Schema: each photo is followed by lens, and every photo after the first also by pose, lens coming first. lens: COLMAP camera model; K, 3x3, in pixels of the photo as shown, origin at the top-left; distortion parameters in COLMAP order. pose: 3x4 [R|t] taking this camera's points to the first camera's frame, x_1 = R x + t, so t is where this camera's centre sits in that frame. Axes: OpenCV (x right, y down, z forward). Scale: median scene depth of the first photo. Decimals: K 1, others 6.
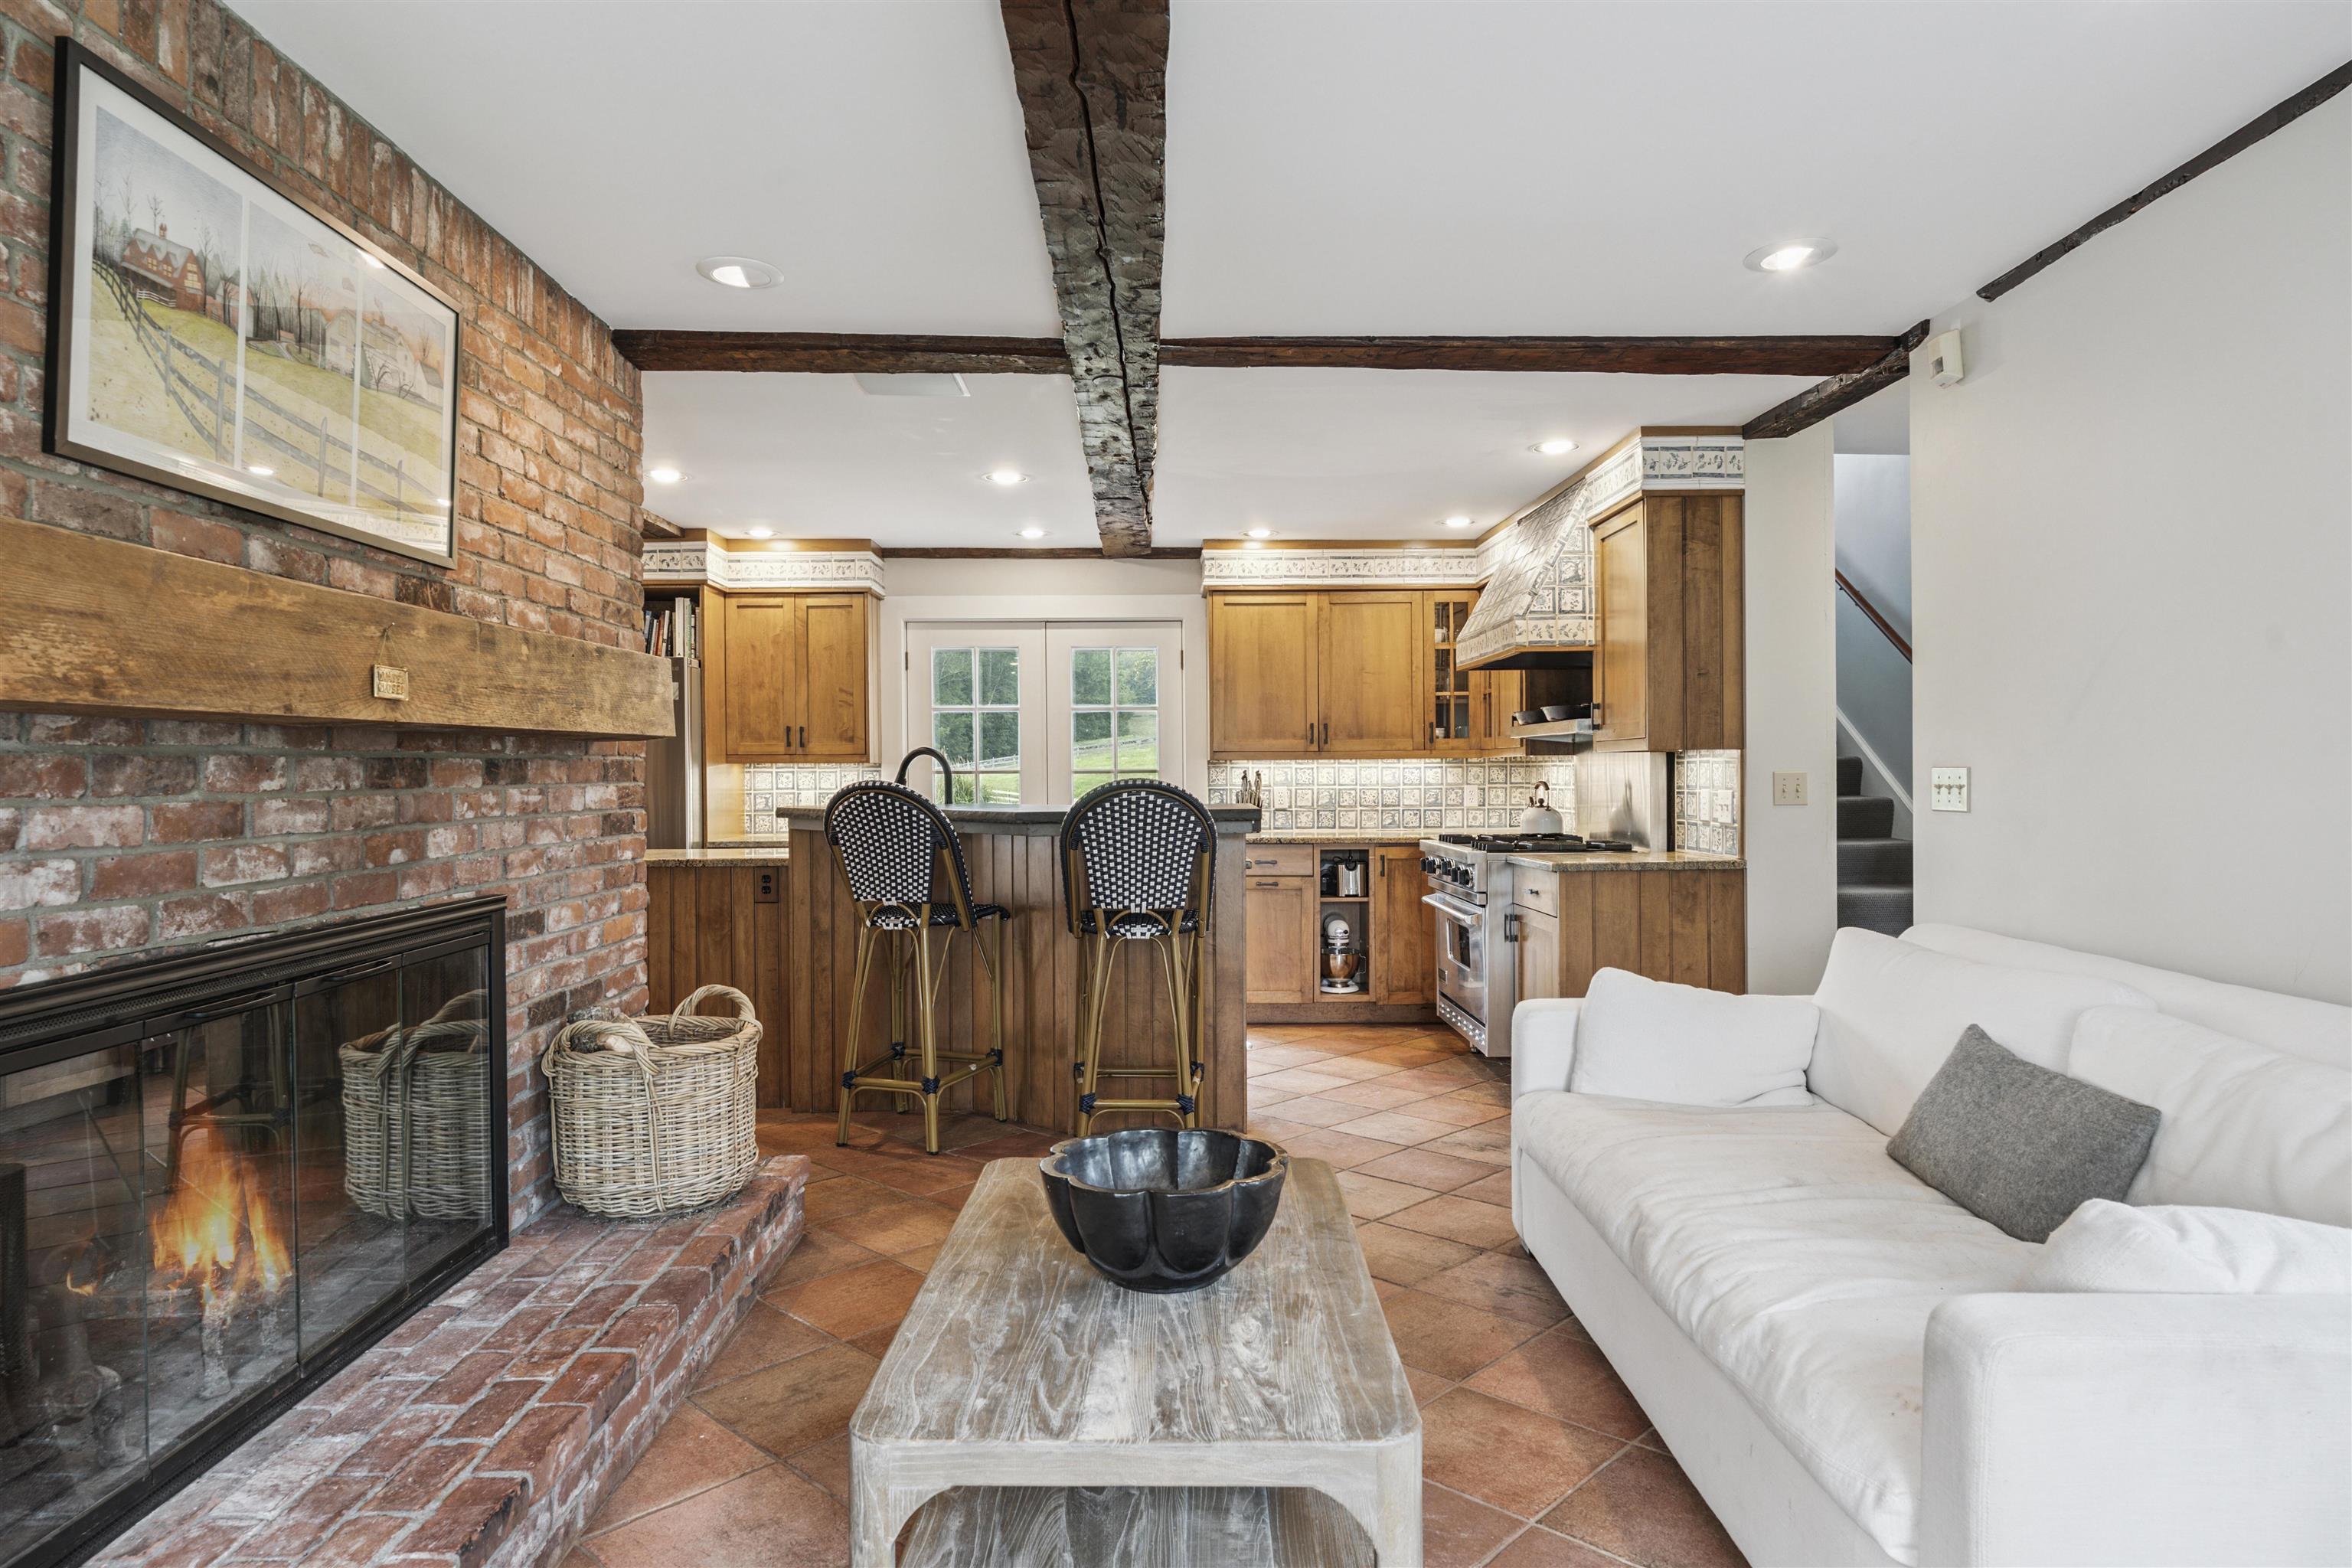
lens RADIAL K [[1406.0, 0, 1171.6], [0, 1406.0, 785.1], [0, 0, 1]] dist [0.007444, 0.000492]
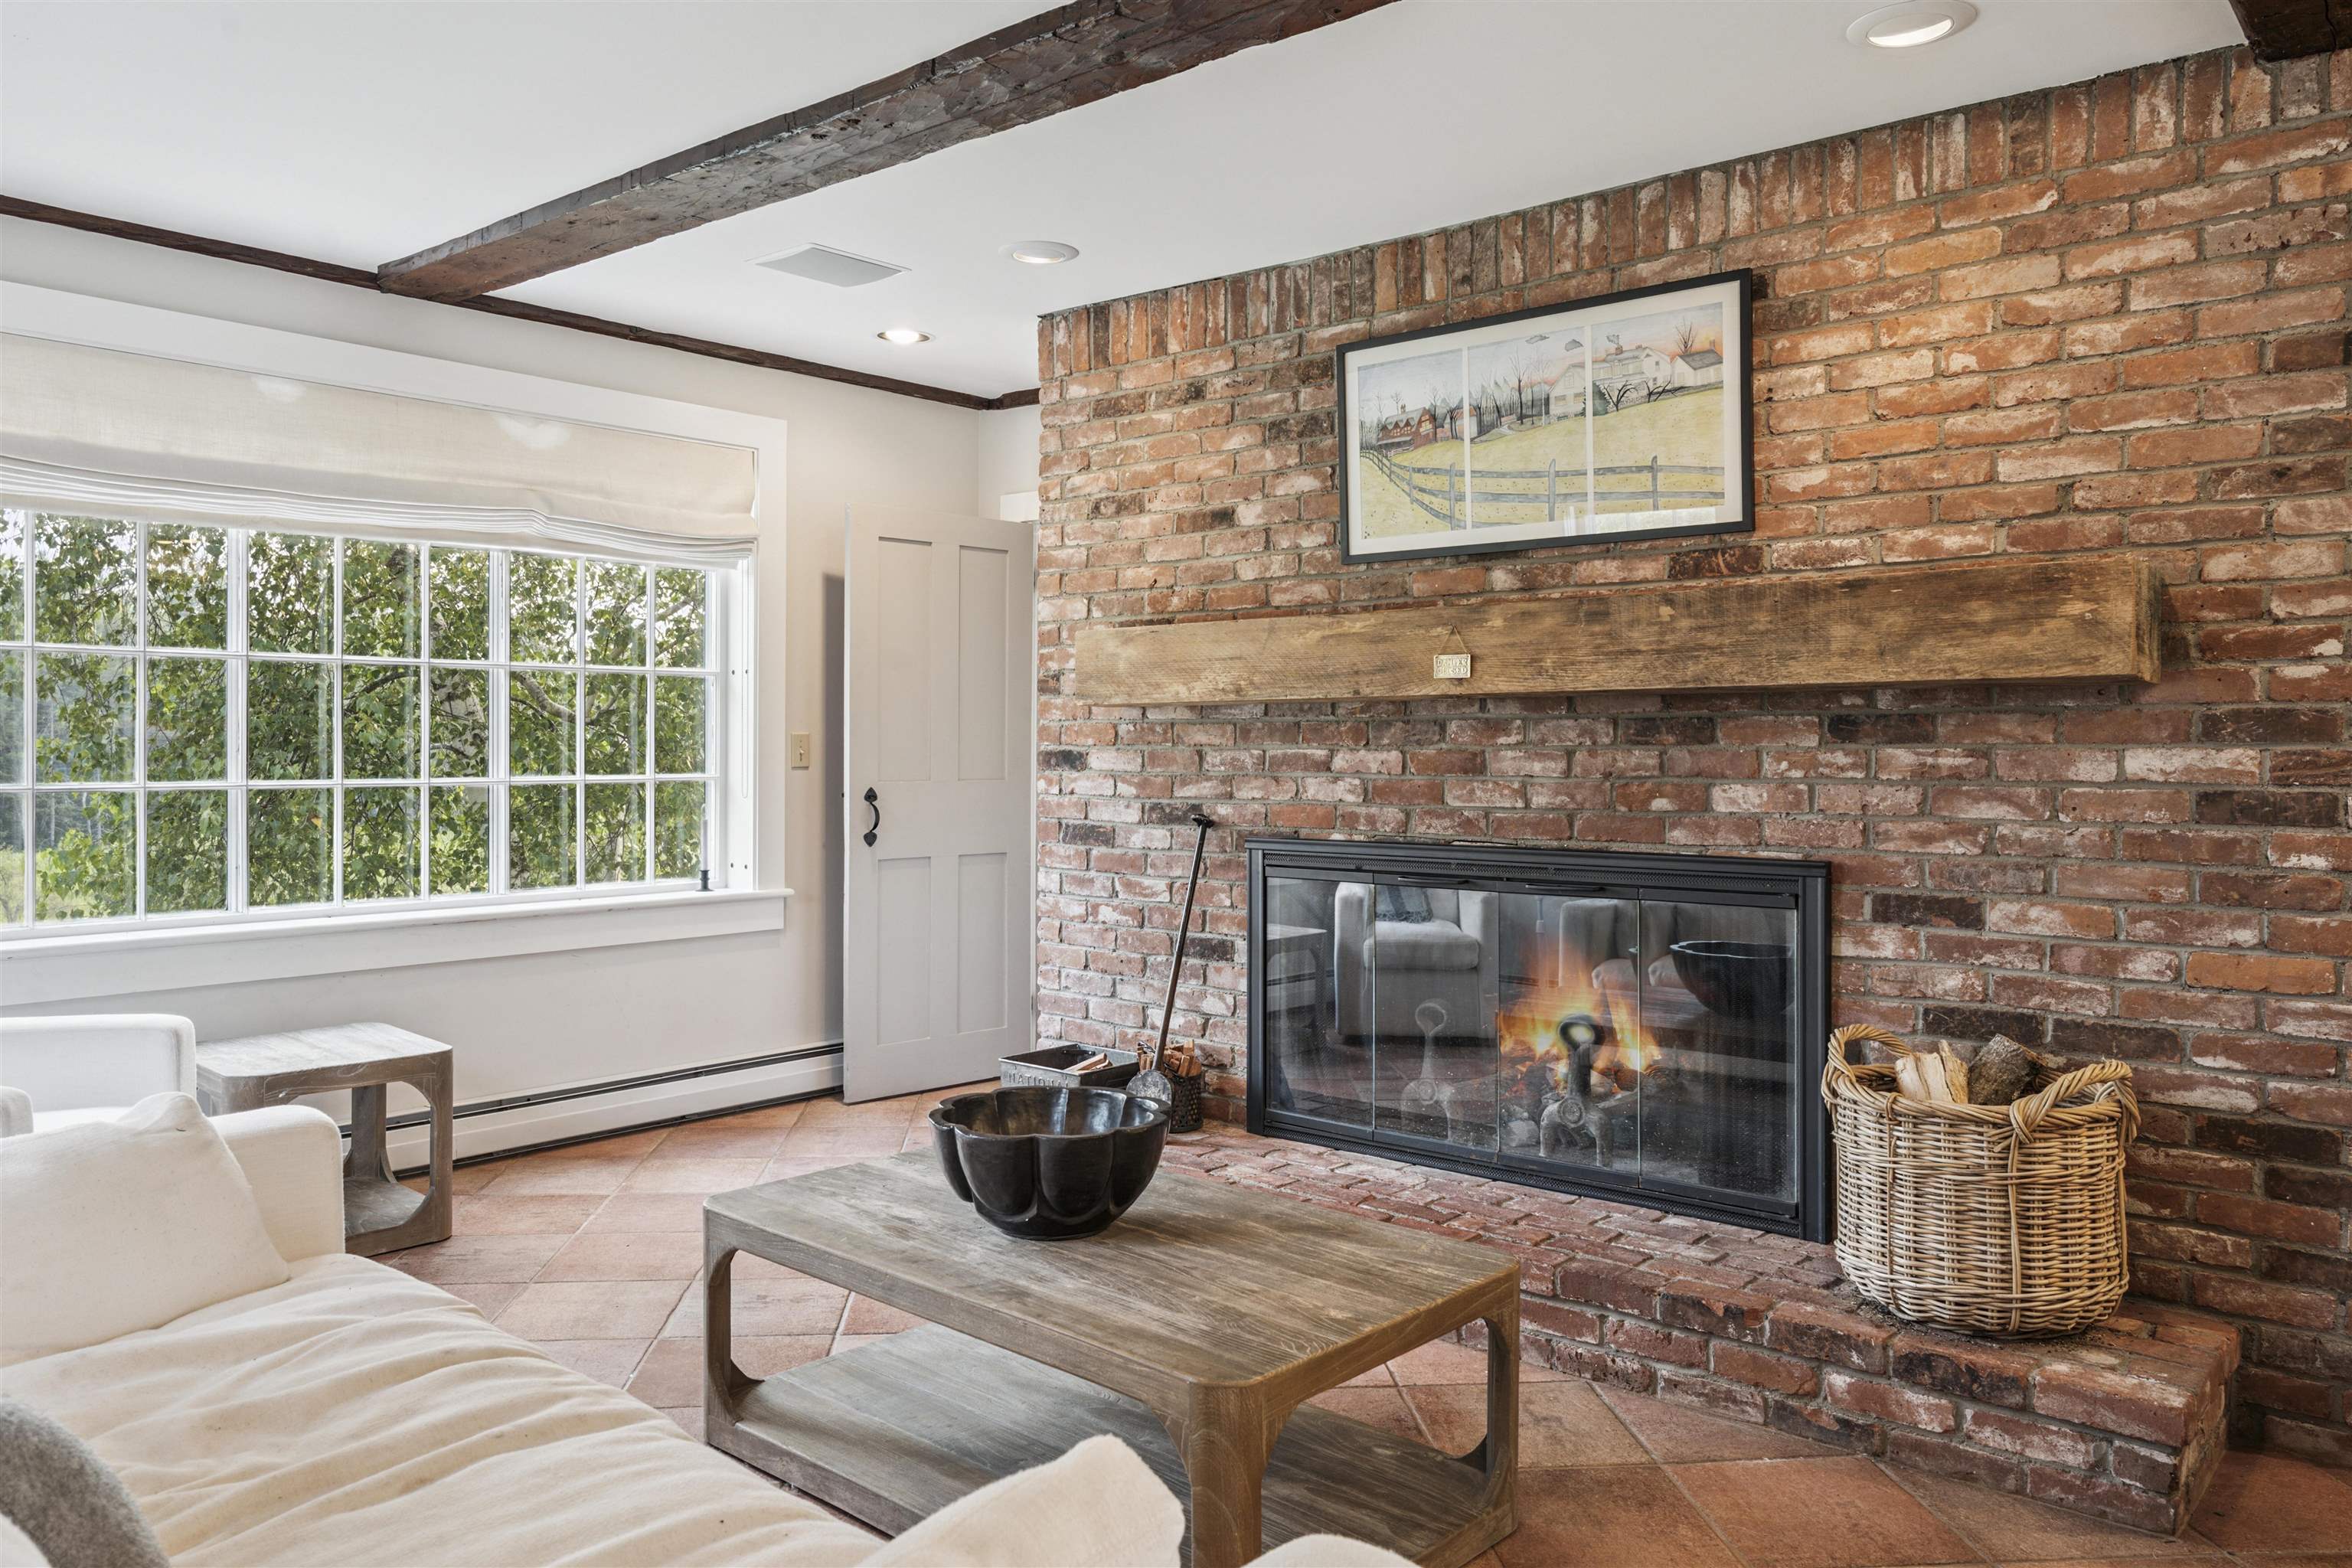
lens RADIAL K [[1675.3, 0, 1175.6], [0, 1675.3, 761.6], [0, 0, 1]] dist [0.008821, 0.002094]
pose [[-0.669844, 0.014344, -0.742363, 0.879390], [-0.003850, 0.999733, 0.022791, -0.016521], [0.742492, 0.018124, -0.669610, 1.981580]]
